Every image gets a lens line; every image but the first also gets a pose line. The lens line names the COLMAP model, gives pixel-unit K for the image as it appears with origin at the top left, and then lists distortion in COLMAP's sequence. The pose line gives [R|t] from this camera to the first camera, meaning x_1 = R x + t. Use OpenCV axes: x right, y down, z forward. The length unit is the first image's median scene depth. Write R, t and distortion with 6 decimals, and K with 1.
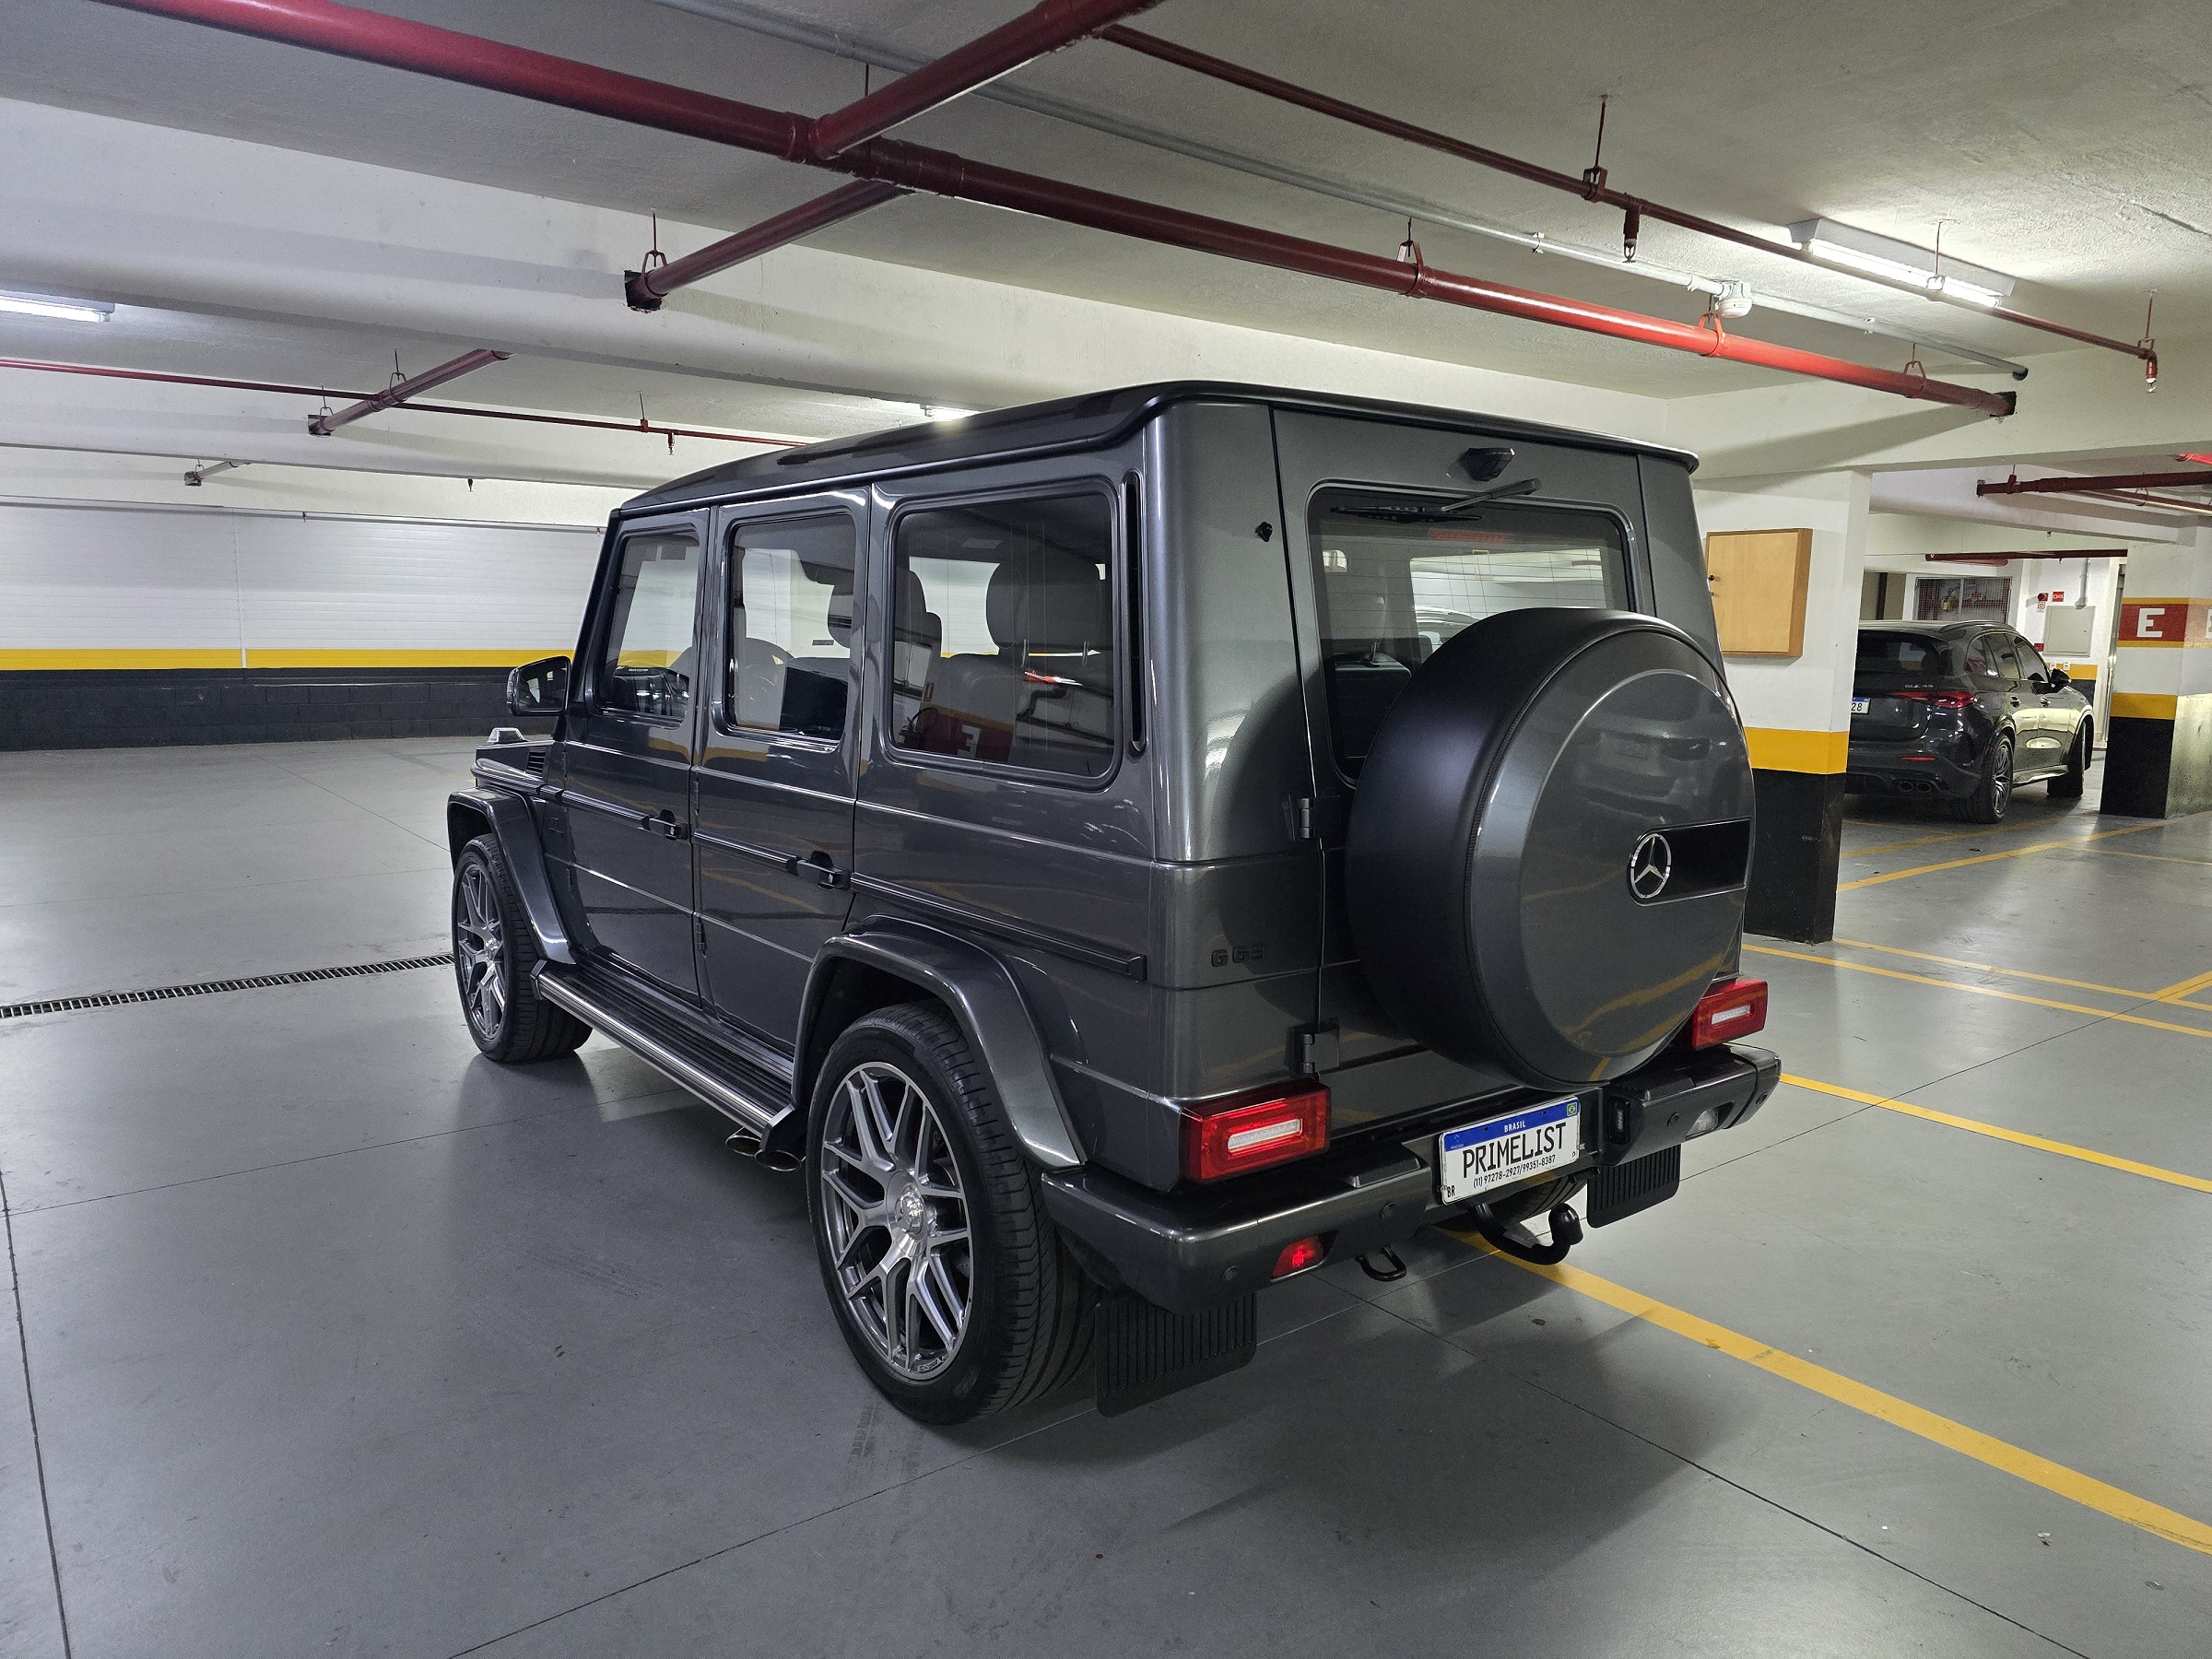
lens RADIAL K [[1495.4, 0, 1106.0], [0, 1495.4, 829.5], [0, 0, 1]] dist [0.028657, -0.000310]
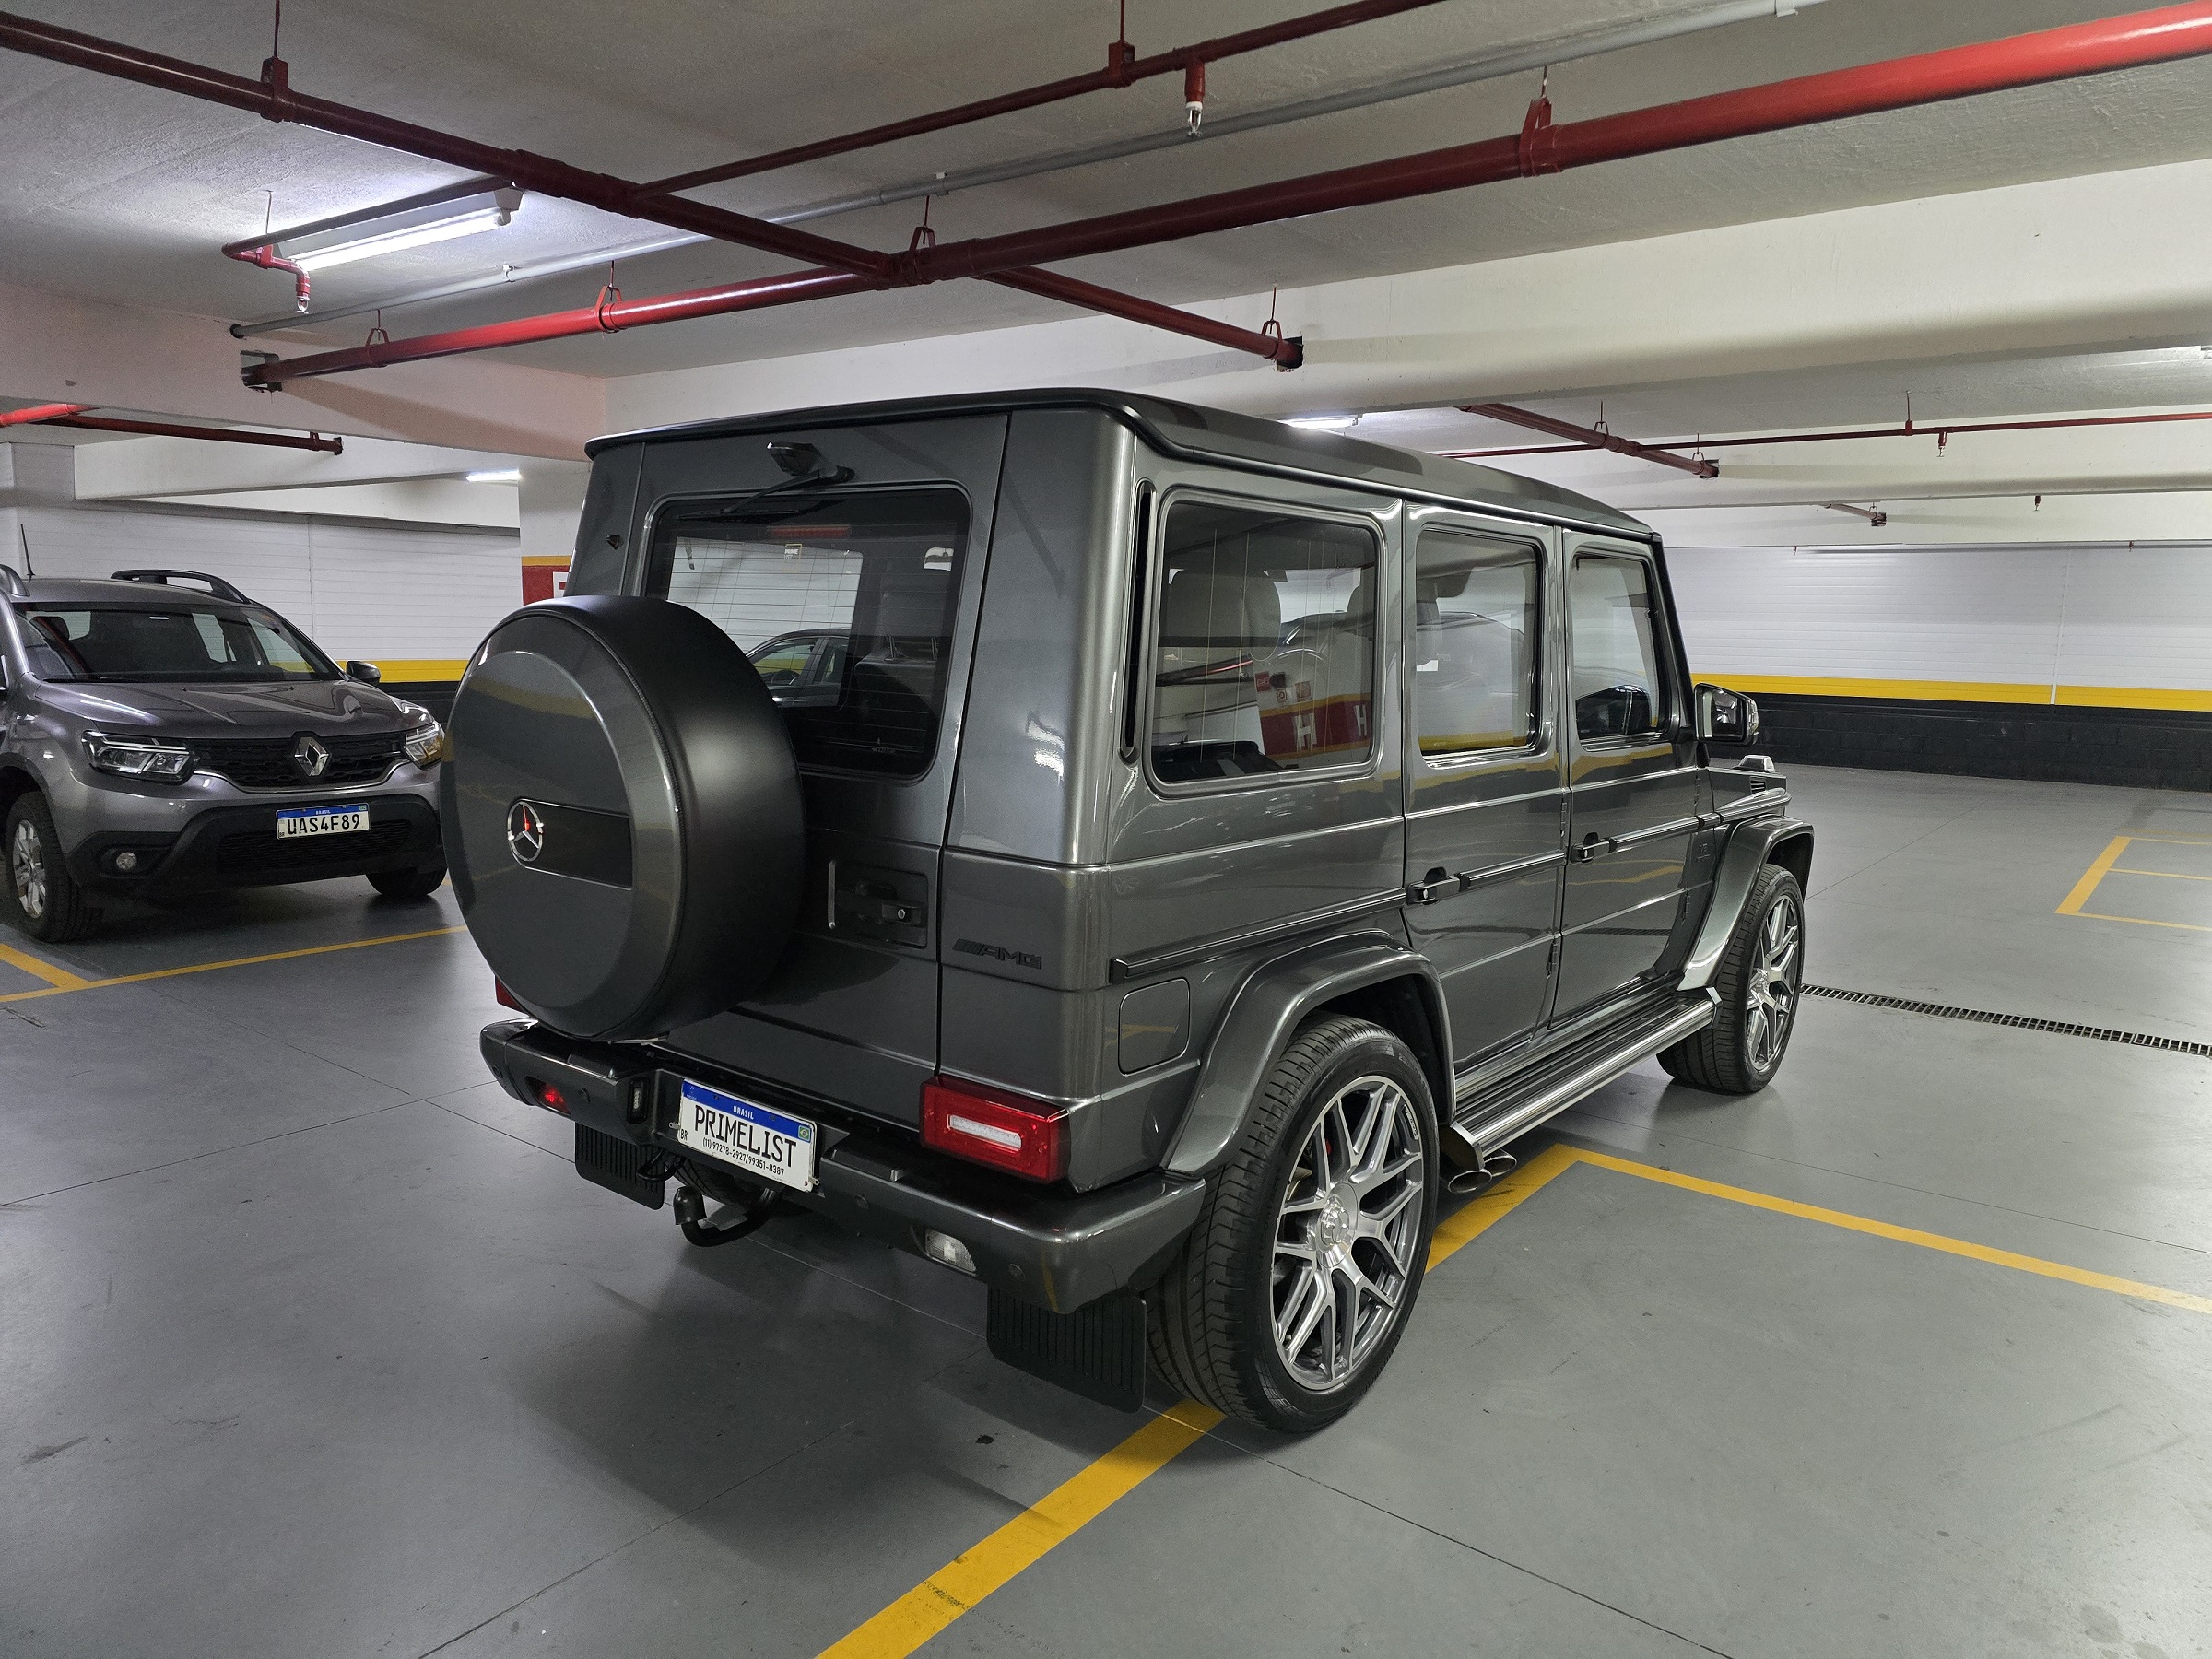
lens RADIAL K [[1510.2, 0, 1106.0], [0, 1510.2, 829.5], [0, 0, 1]] dist [0.022684, -0.038683]
pose [[0.233106, 0.122005, -0.964768, 1.268988], [-0.150933, 0.984615, 0.088047, -0.114215], [0.960667, 0.125091, 0.247934, 0.944445]]
